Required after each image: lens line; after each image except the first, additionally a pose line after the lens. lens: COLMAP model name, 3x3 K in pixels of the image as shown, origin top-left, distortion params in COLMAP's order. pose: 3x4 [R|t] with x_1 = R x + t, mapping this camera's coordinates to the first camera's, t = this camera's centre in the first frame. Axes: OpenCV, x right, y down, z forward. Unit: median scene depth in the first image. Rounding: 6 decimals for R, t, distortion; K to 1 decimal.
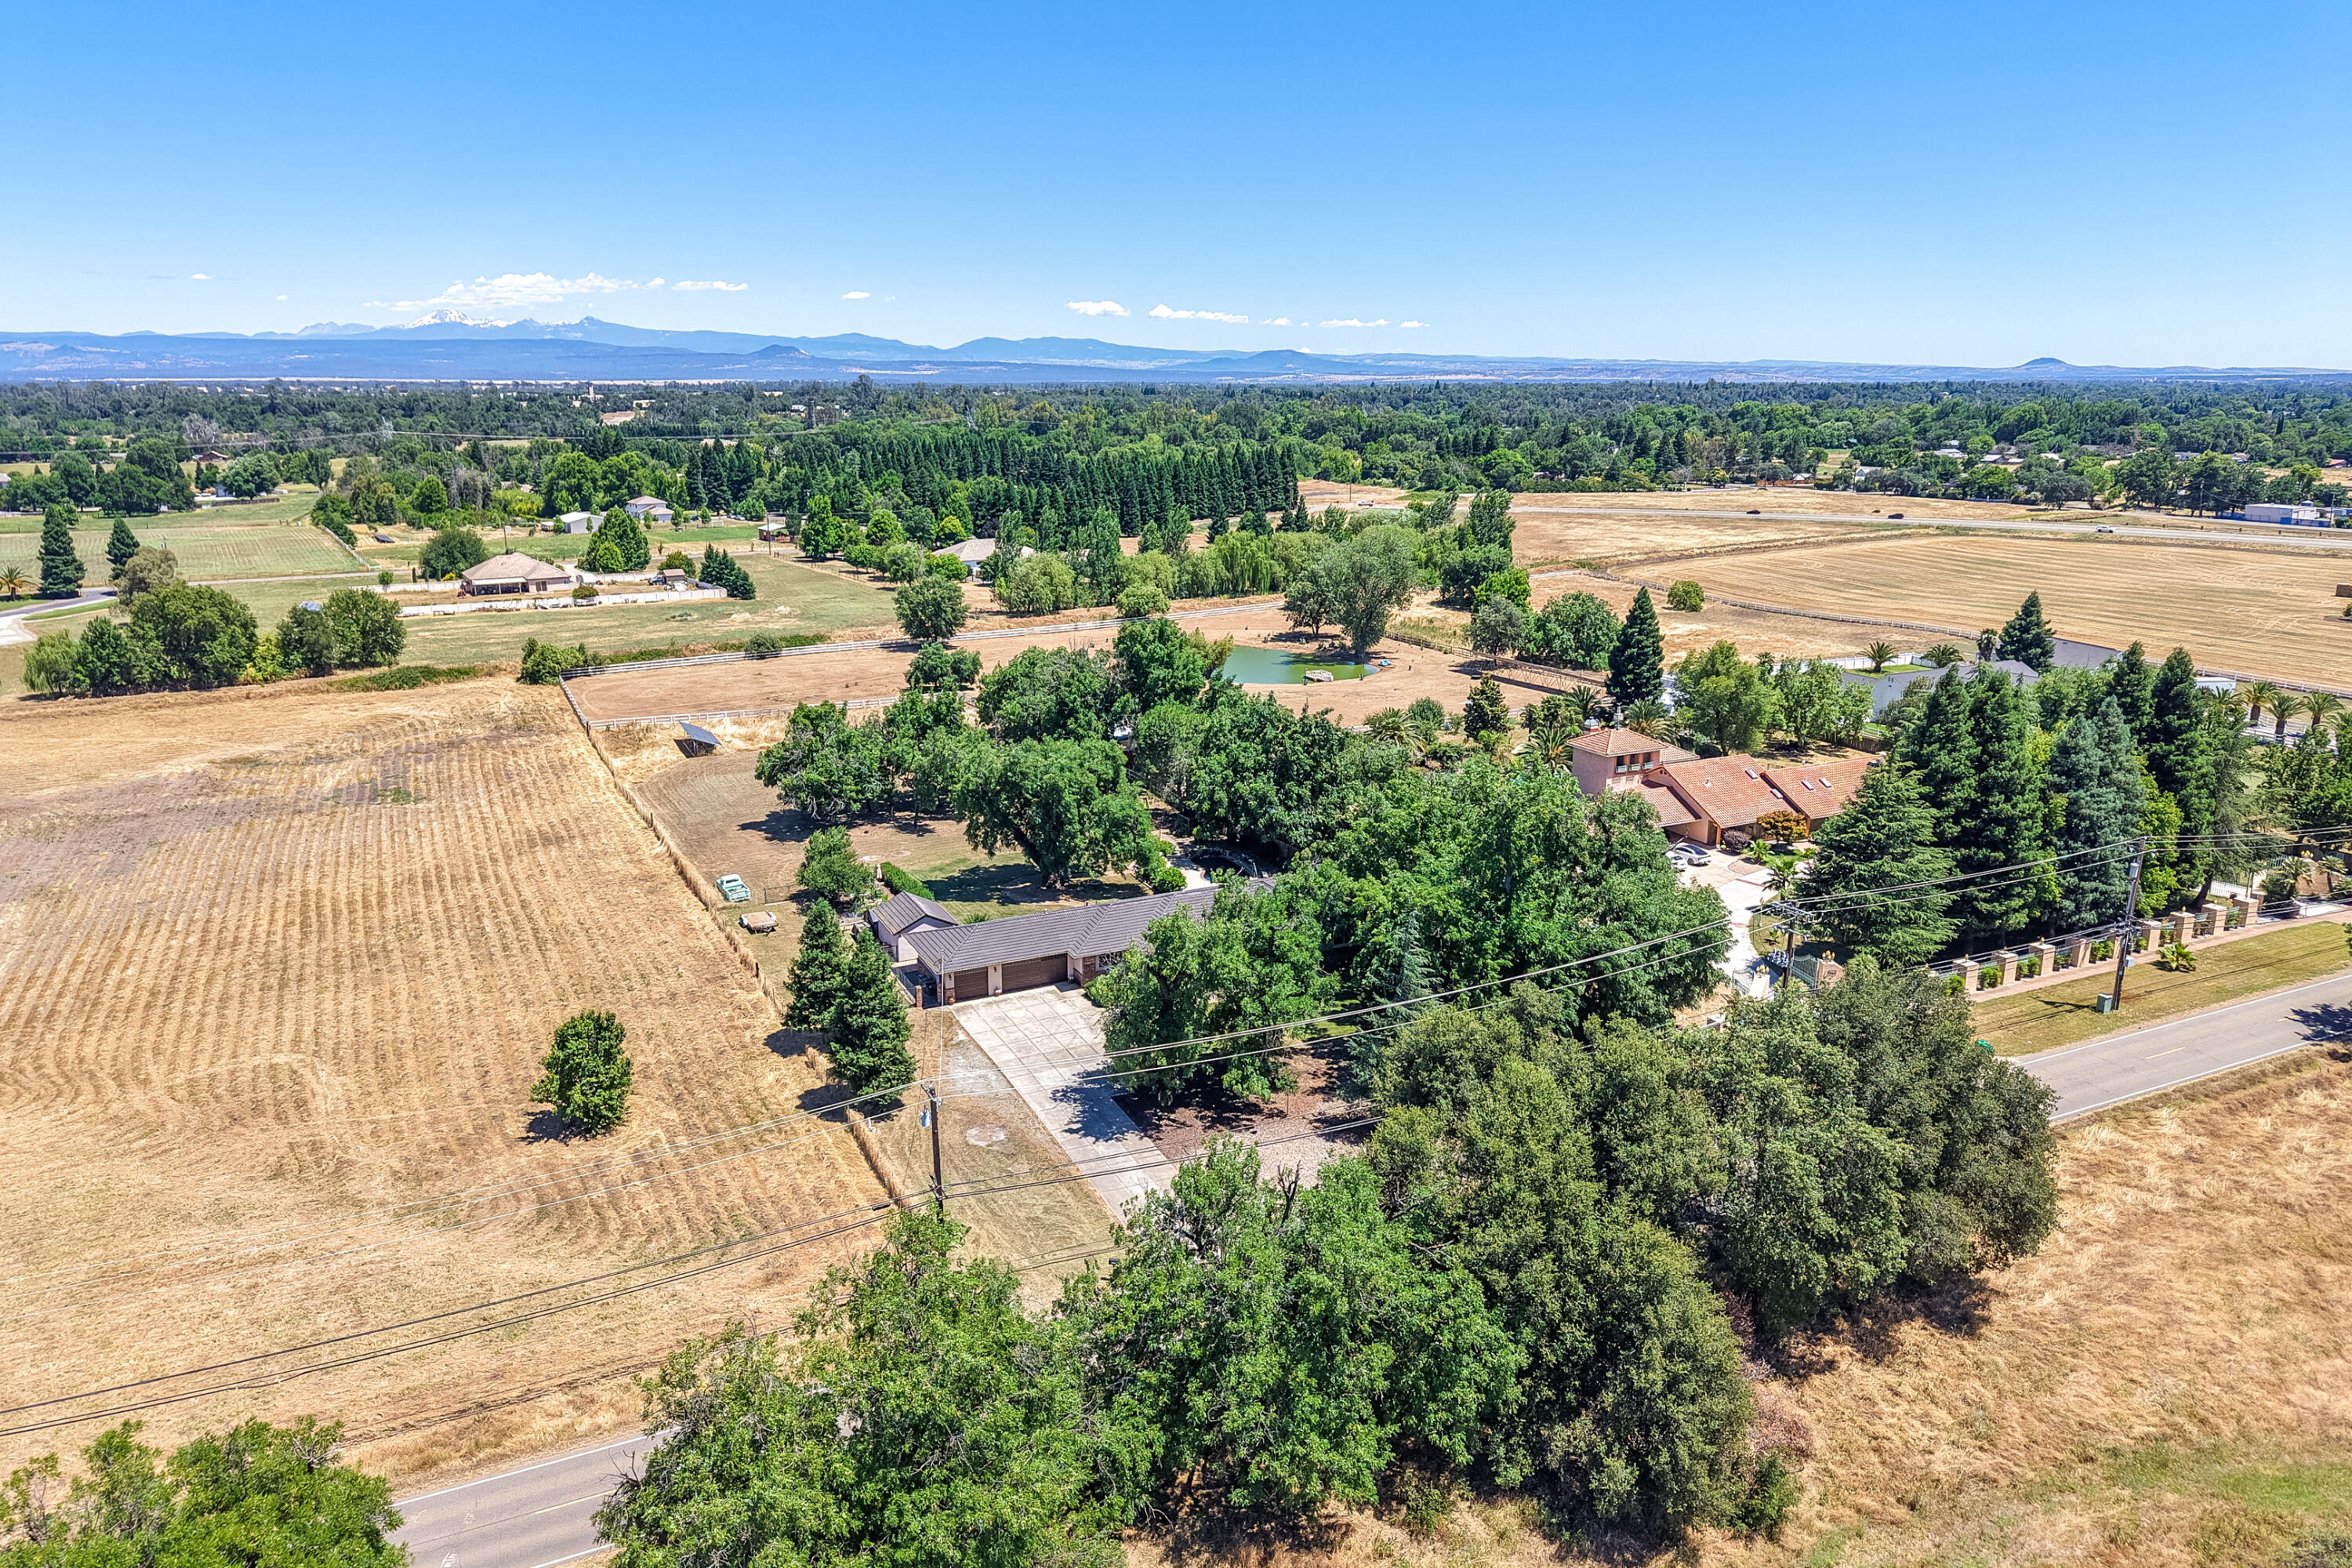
lens RADIAL K [[1636.5, 0, 1176.0], [0, 1636.5, 784.0], [0, 0, 1]] dist [0.007396, -0.003237]
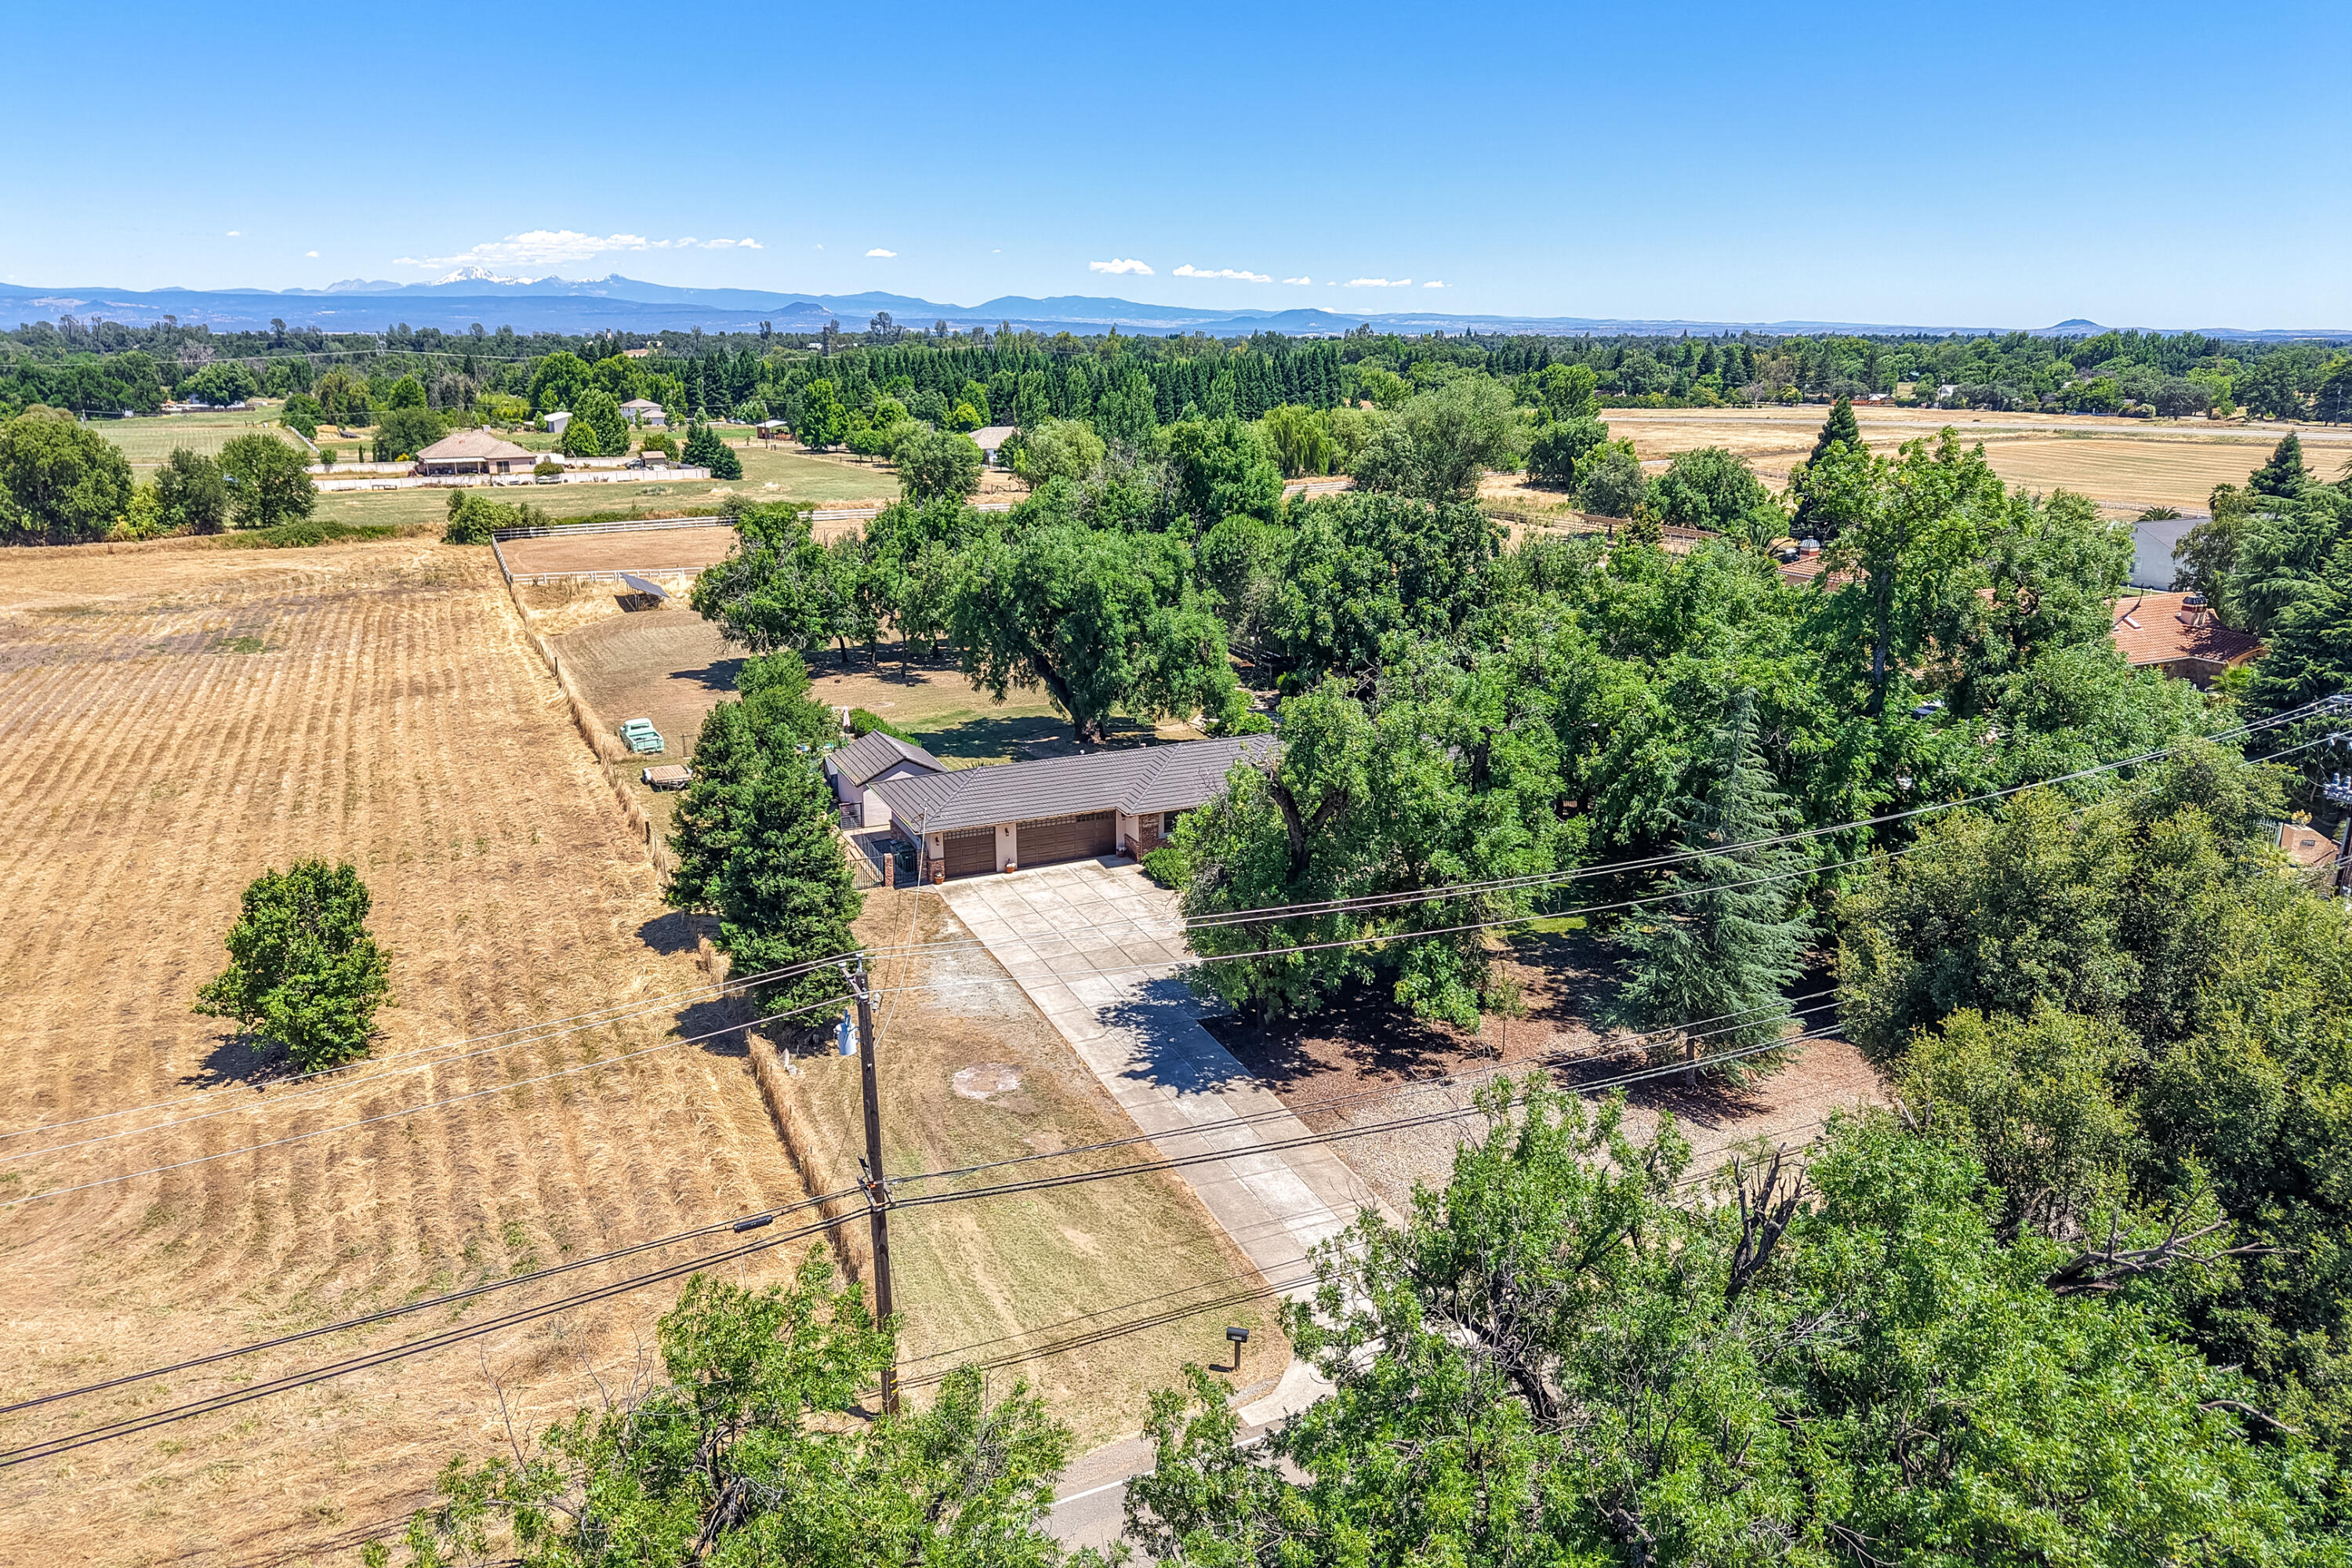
lens RADIAL K [[1636.5, 0, 1176.0], [0, 1636.5, 784.0], [0, 0, 1]] dist [0.007396, -0.003237]
pose [[0.999896, 0.008283, -0.011812, -0.028548], [-0.007980, 0.999645, 0.025431, 0.062435], [0.012019, -0.025334, 0.999607, 0.281782]]
